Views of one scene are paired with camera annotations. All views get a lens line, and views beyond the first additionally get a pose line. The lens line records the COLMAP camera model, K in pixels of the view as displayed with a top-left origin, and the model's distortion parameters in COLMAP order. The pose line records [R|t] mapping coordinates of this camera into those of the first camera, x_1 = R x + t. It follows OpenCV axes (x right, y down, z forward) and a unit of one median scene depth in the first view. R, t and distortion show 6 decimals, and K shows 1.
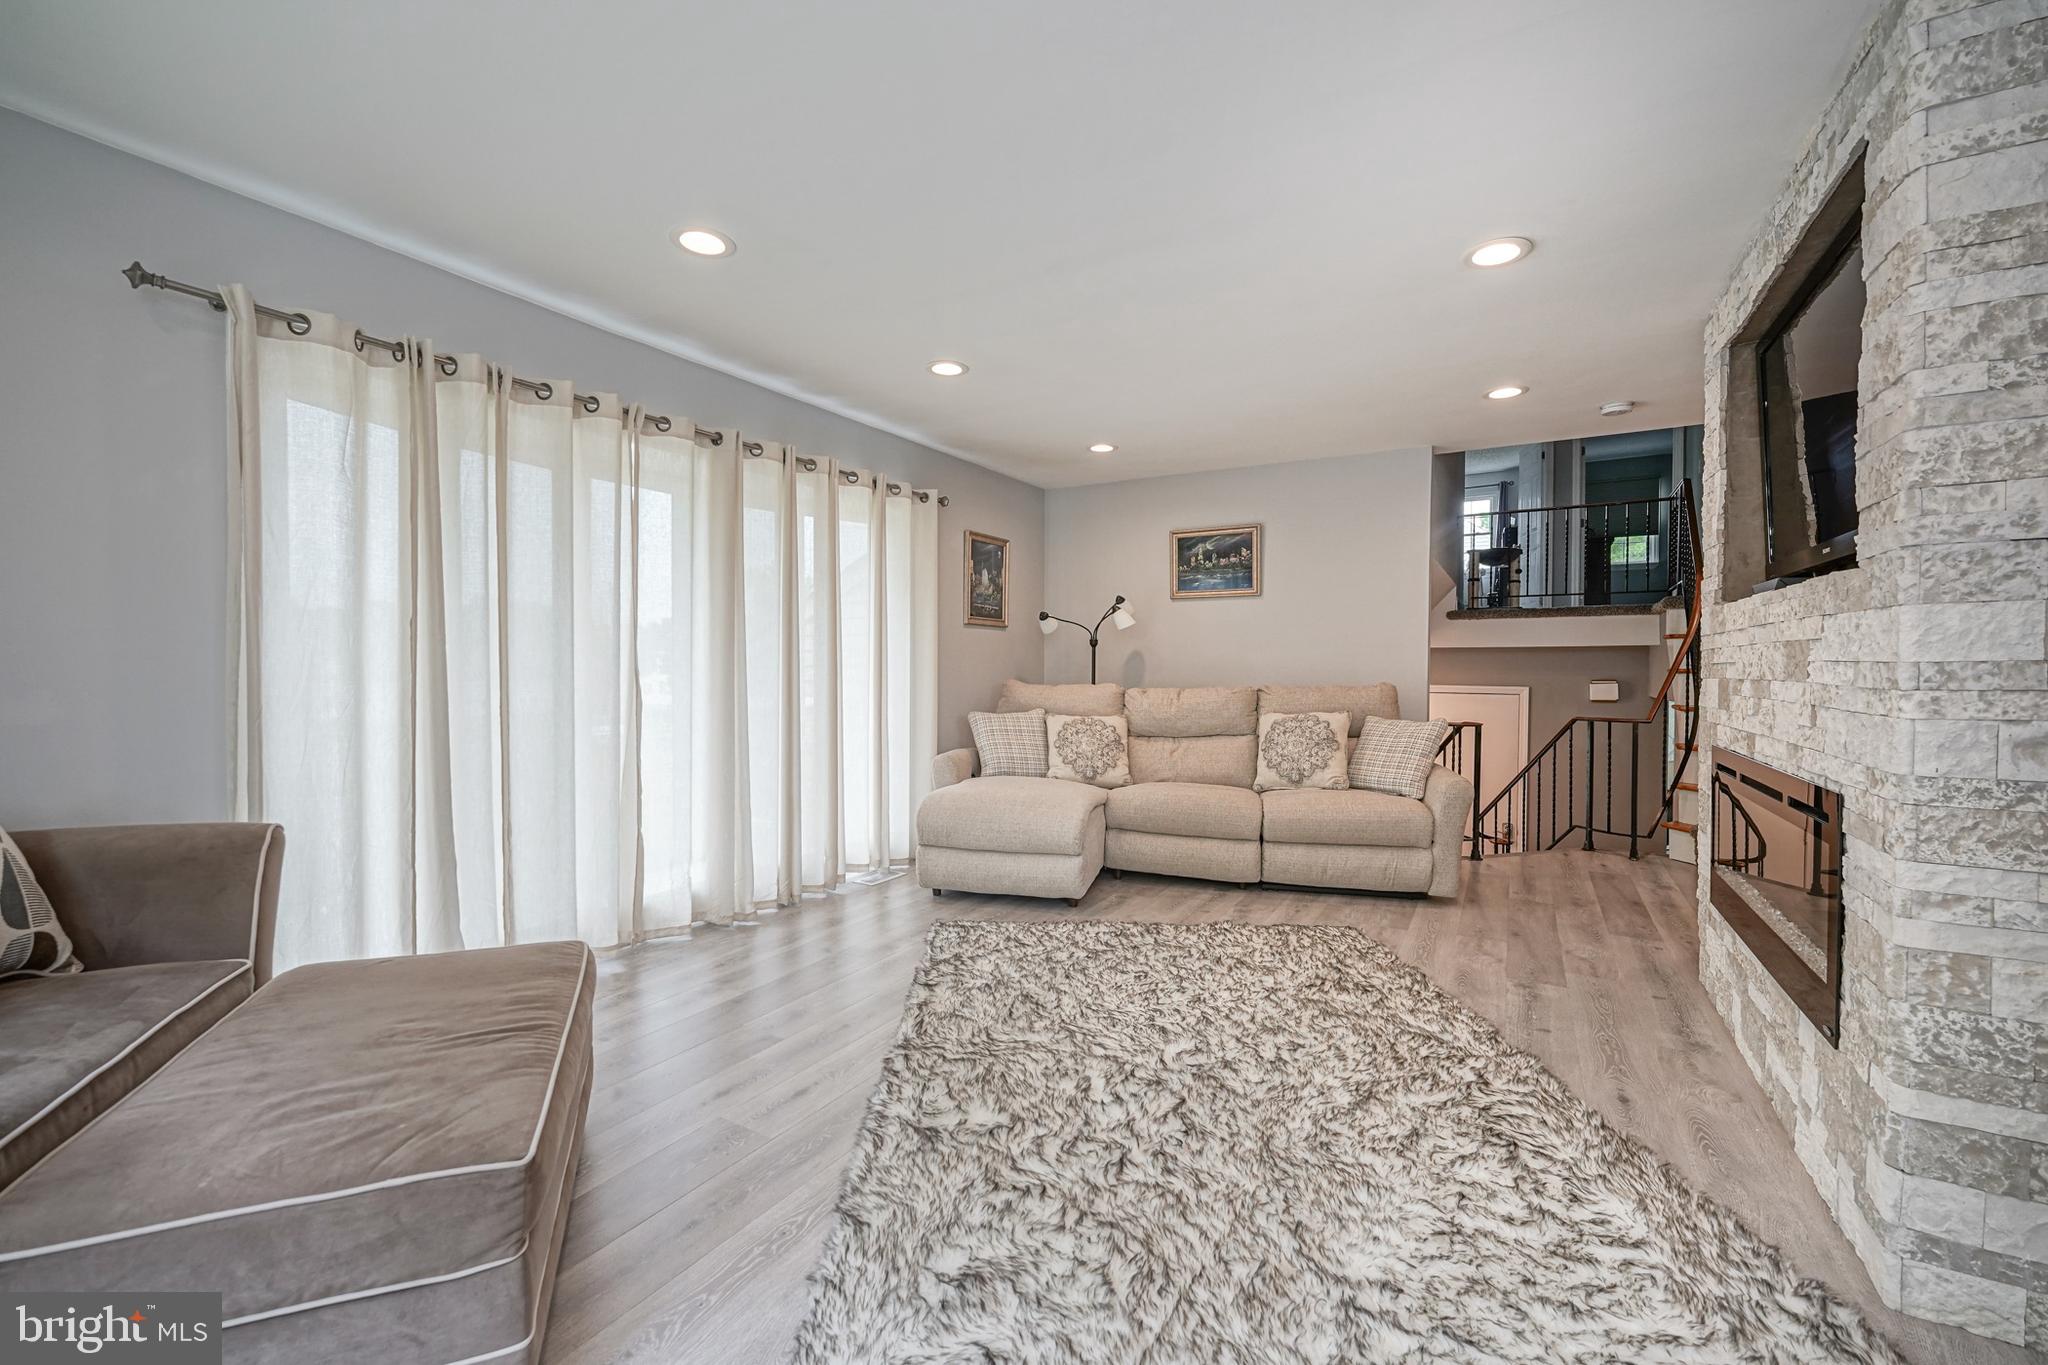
lens RADIAL K [[830.5, 0, 1027.5], [0, 830.5, 679.1], [0, 0, 1]] dist [-0.000550, 0.000105]
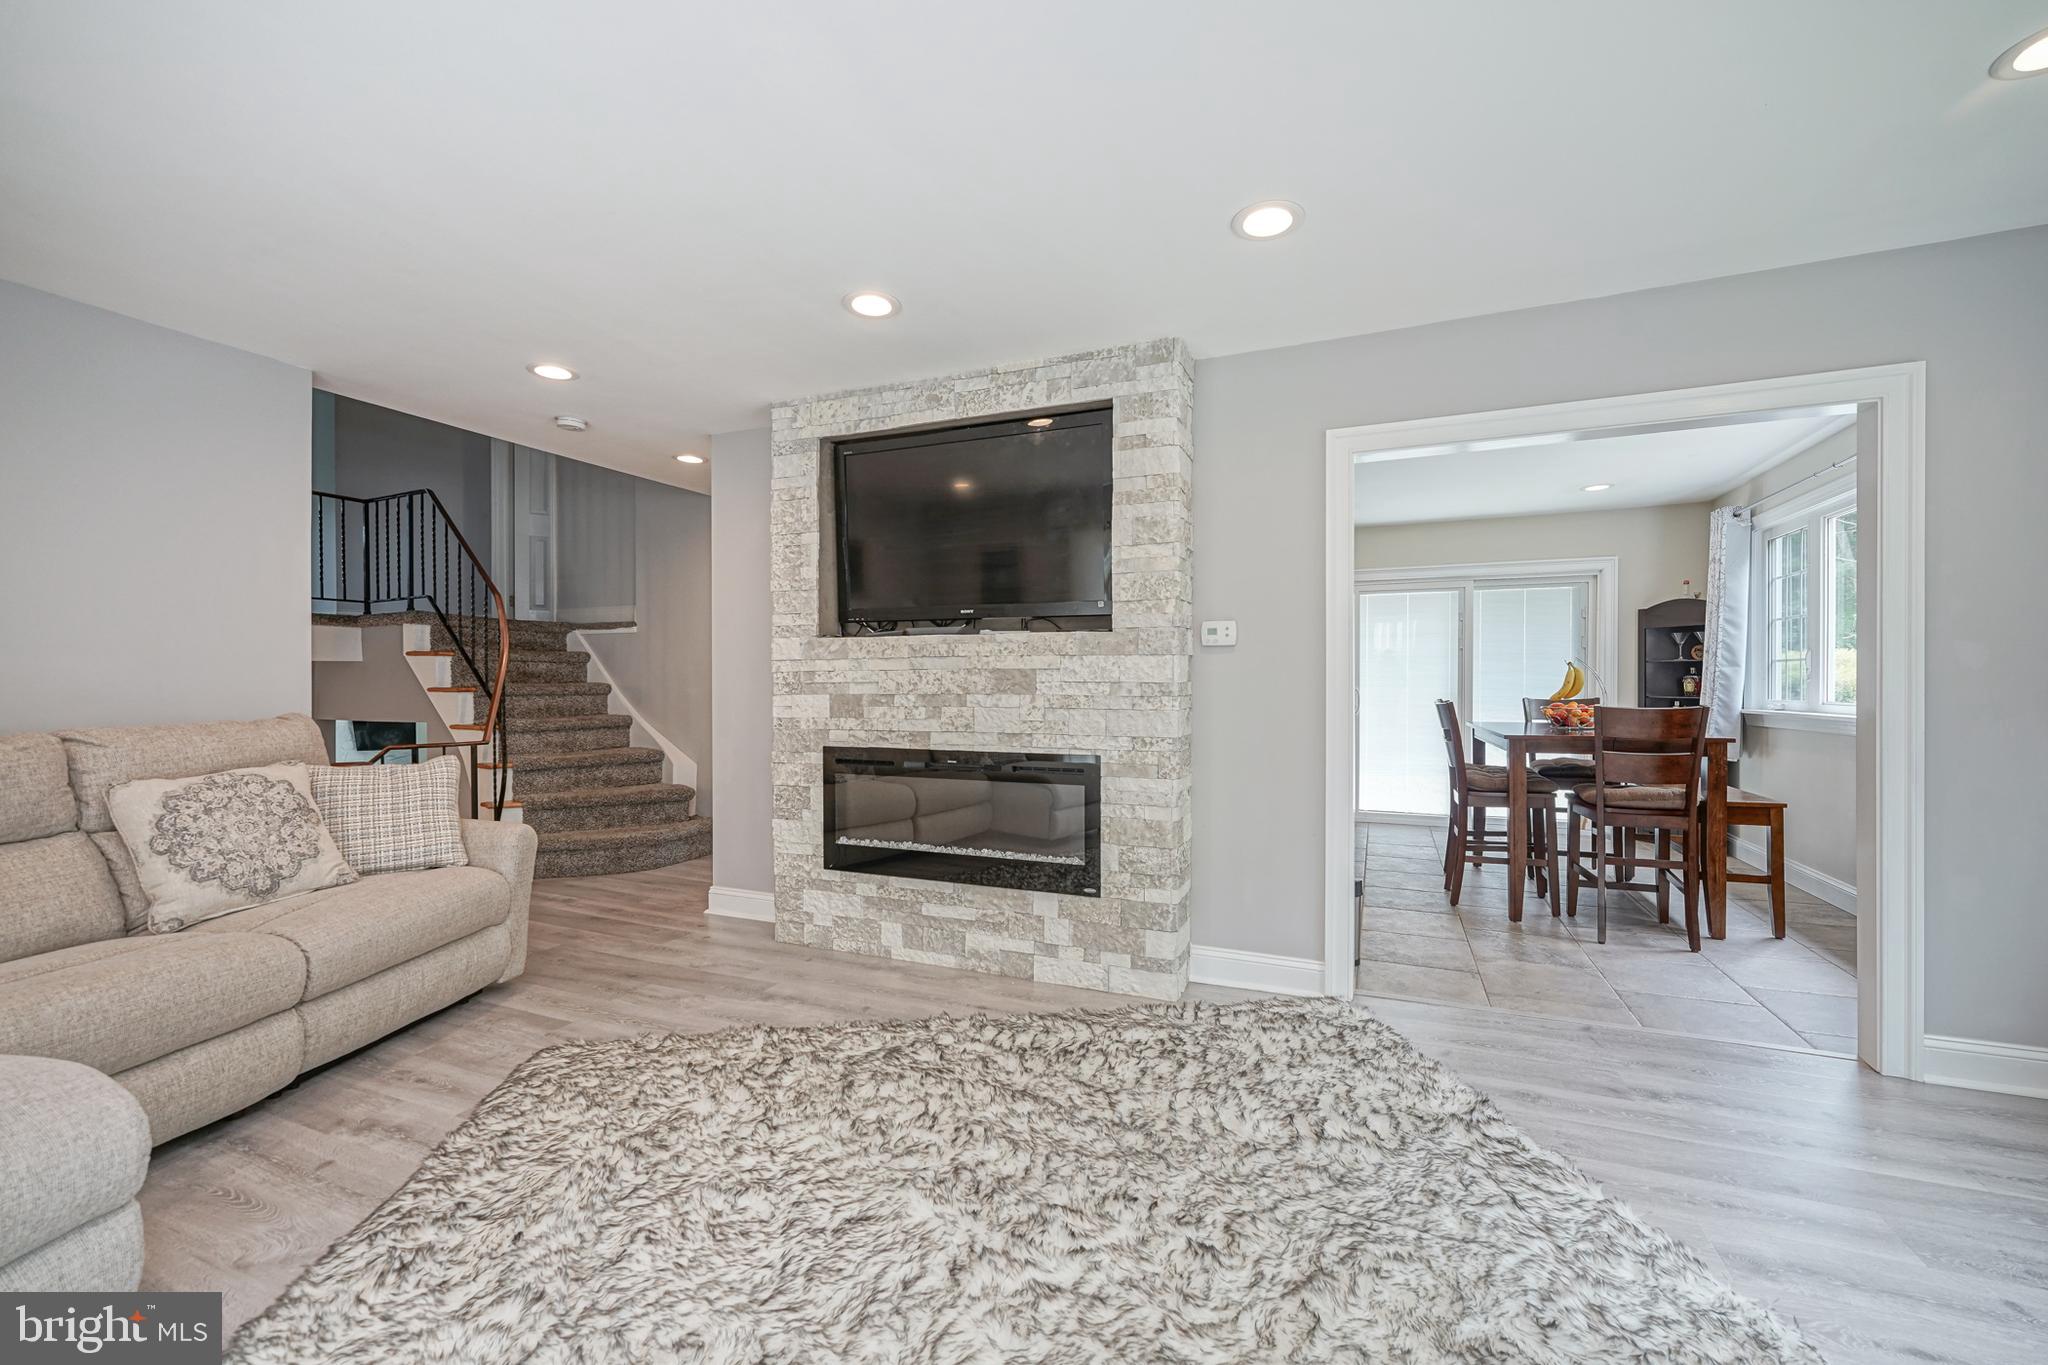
lens RADIAL K [[830.5, 0, 1027.7], [0, 830.5, 684.0], [0, 0, 1]] dist [-0.000550, 0.000105]
pose [[-0.138553, -0.008215, 0.990321, -0.478566], [0.016457, 0.999808, 0.010596, -0.025671], [-0.990218, 0.017765, -0.138391, 0.842632]]
